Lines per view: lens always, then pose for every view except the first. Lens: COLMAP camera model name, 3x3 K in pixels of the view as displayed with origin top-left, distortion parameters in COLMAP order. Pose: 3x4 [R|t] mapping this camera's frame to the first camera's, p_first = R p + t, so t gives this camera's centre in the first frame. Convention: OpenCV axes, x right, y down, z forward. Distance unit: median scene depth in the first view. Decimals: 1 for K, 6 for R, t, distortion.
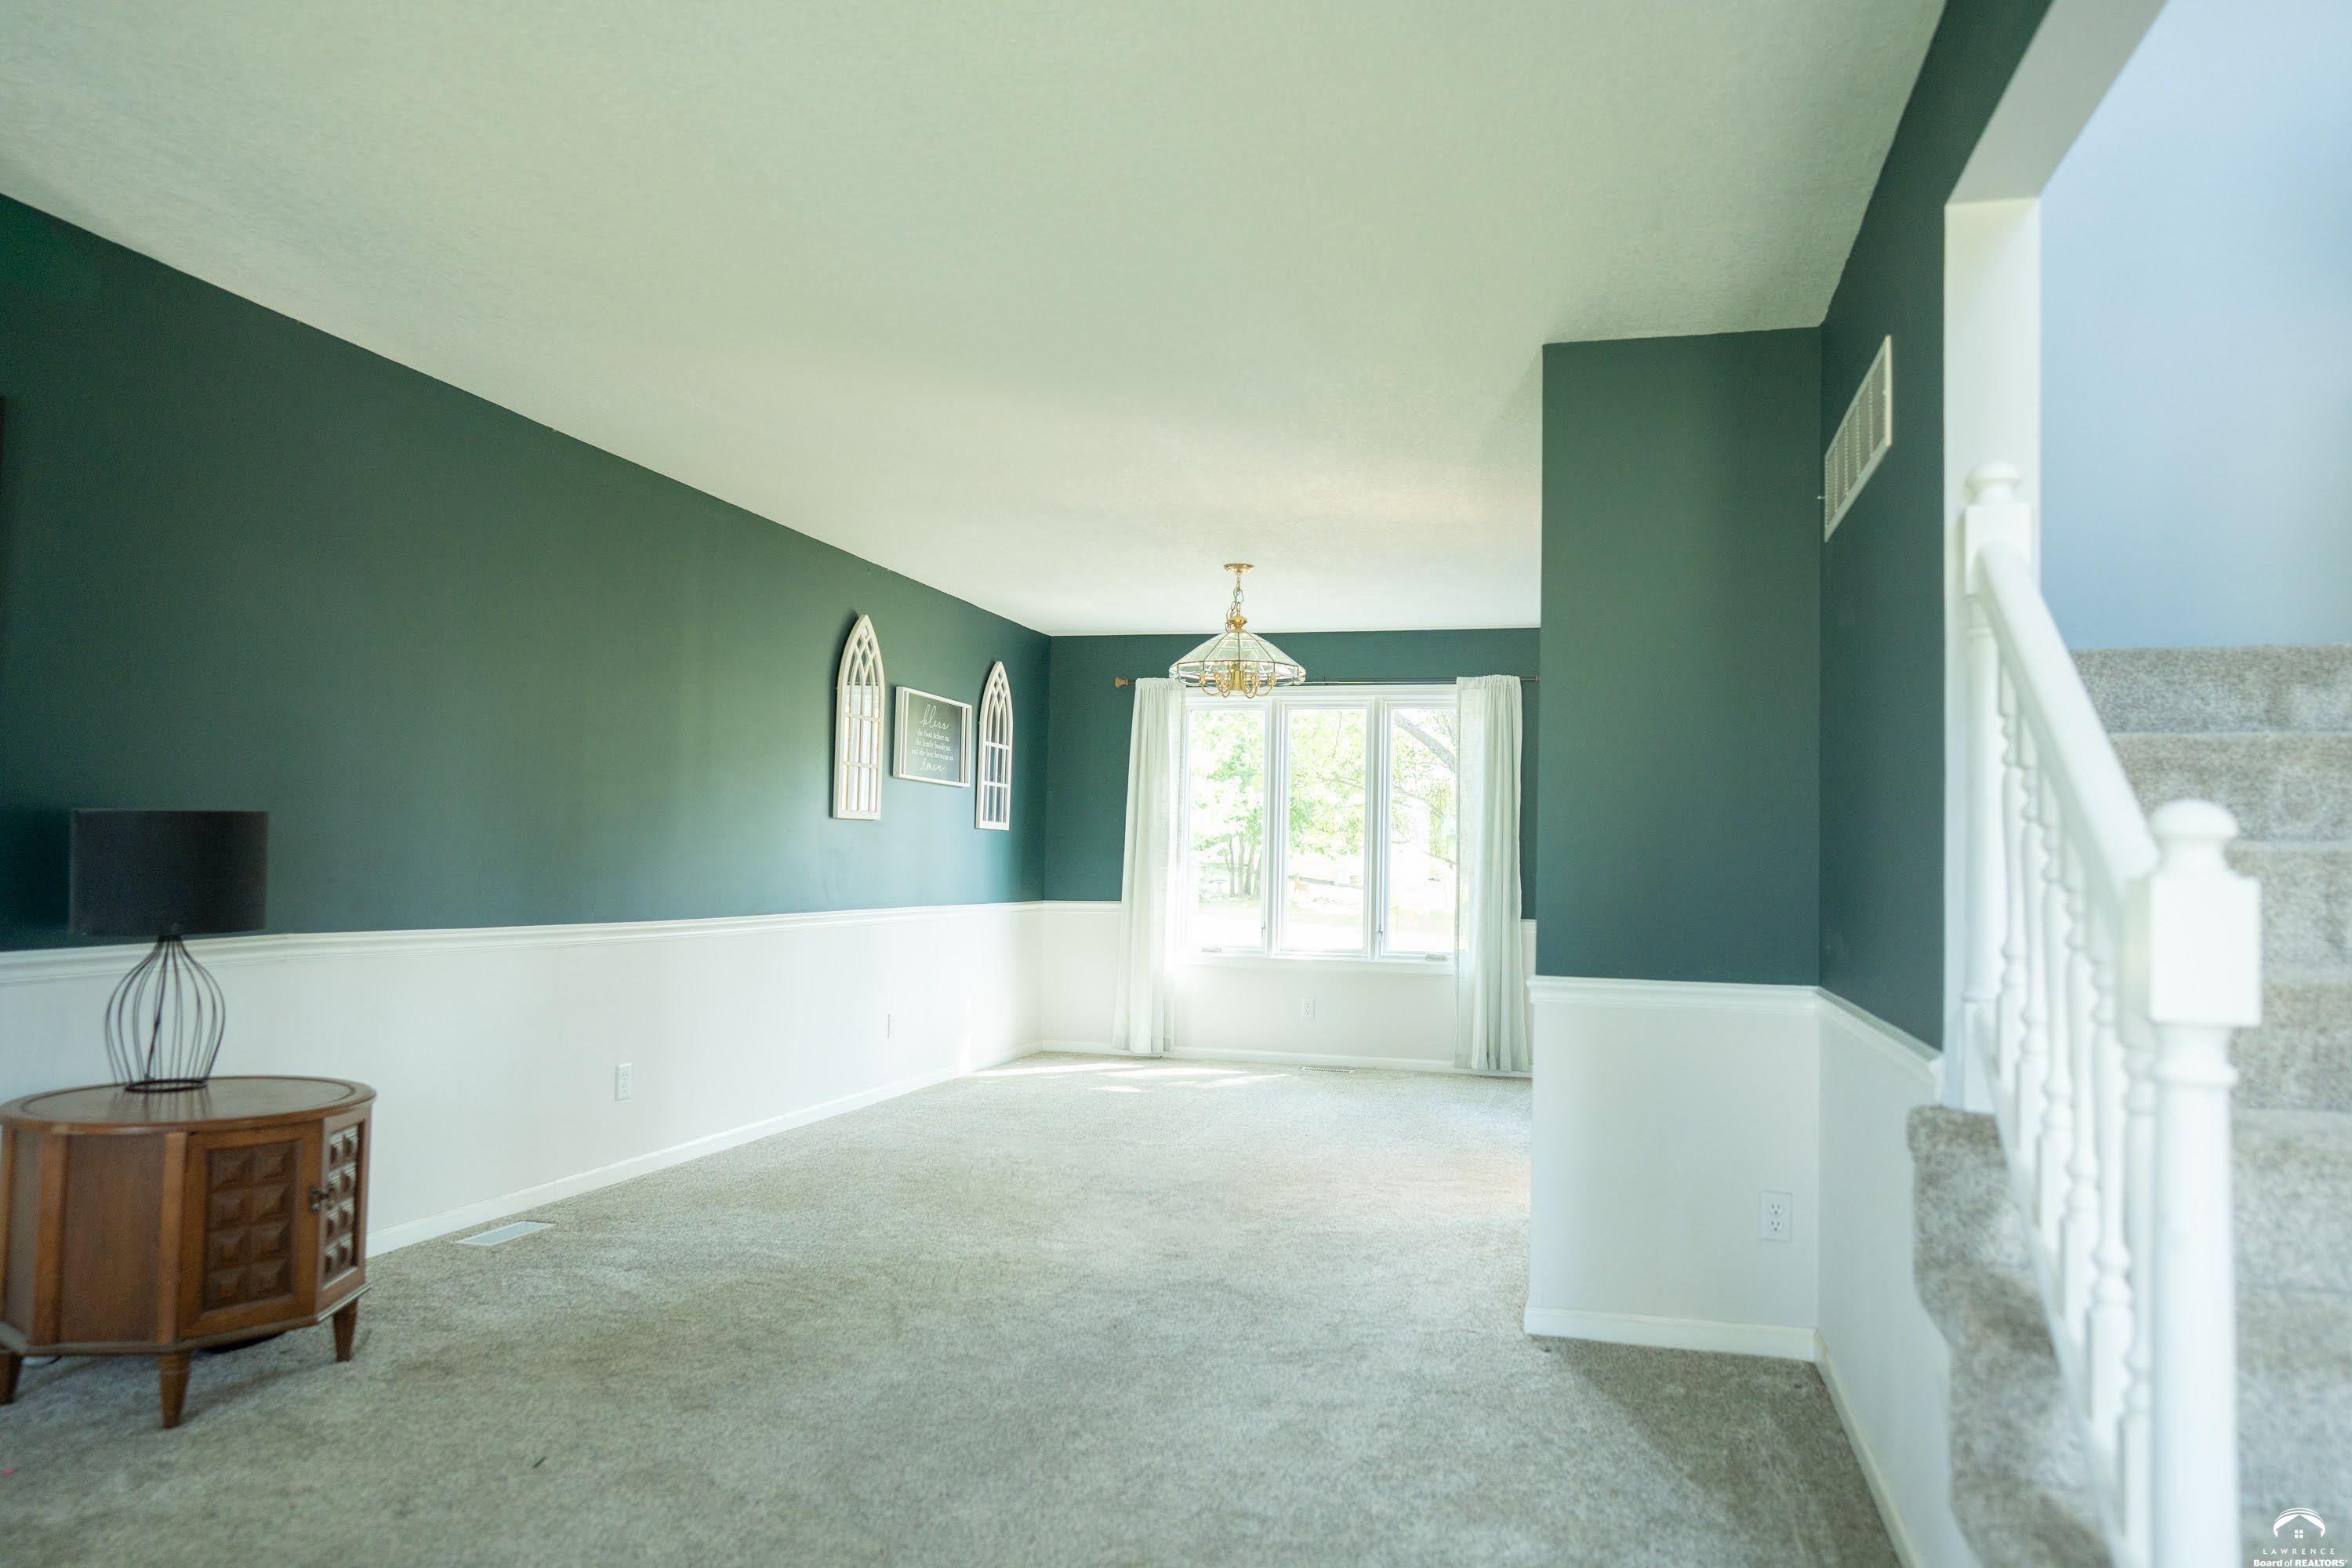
lens RADIAL K [[1606.3, 0, 1179.9], [0, 1606.3, 794.5], [0, 0, 1]] dist [0.029485, 0.002036]
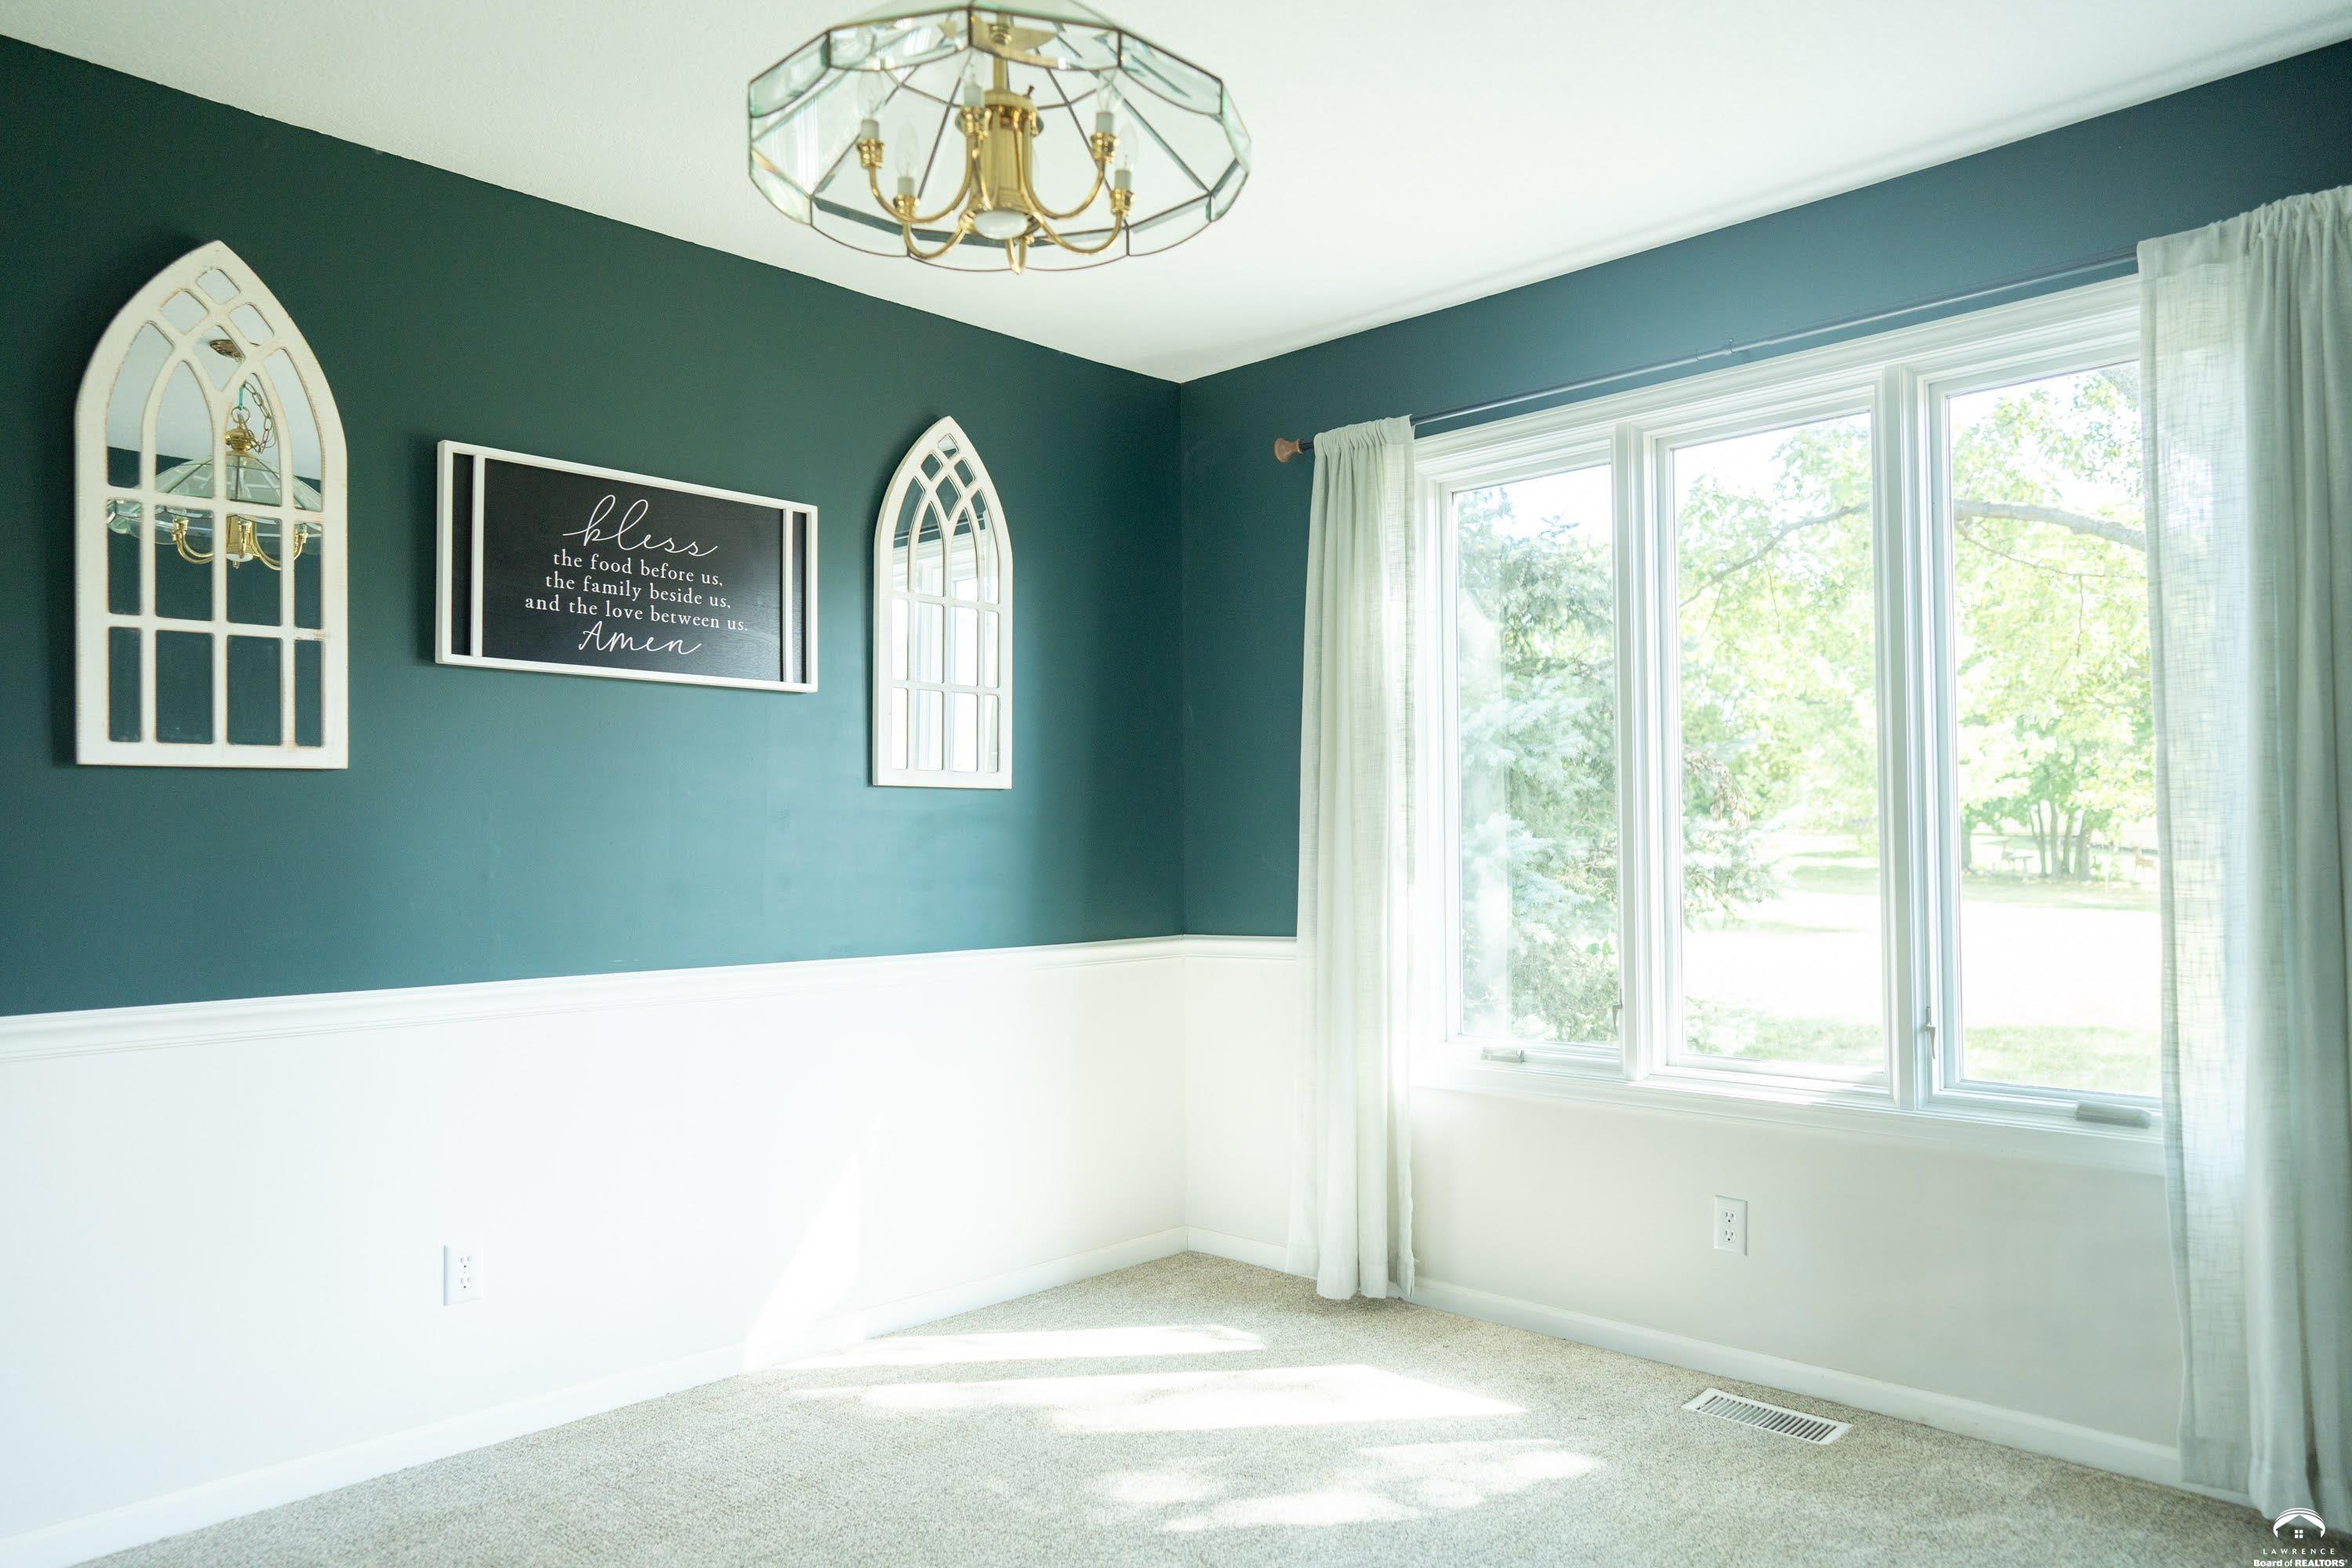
lens RADIAL K [[1606.3, 0, 1179.9], [0, 1606.3, 794.5], [0, 0, 1]] dist [0.029485, 0.002036]
pose [[0.886012, -0.040032, -0.461932, 0.141128], [0.044653, 0.999002, -0.000929, 0.025727], [0.461508, -0.019803, 0.886915, 0.592192]]
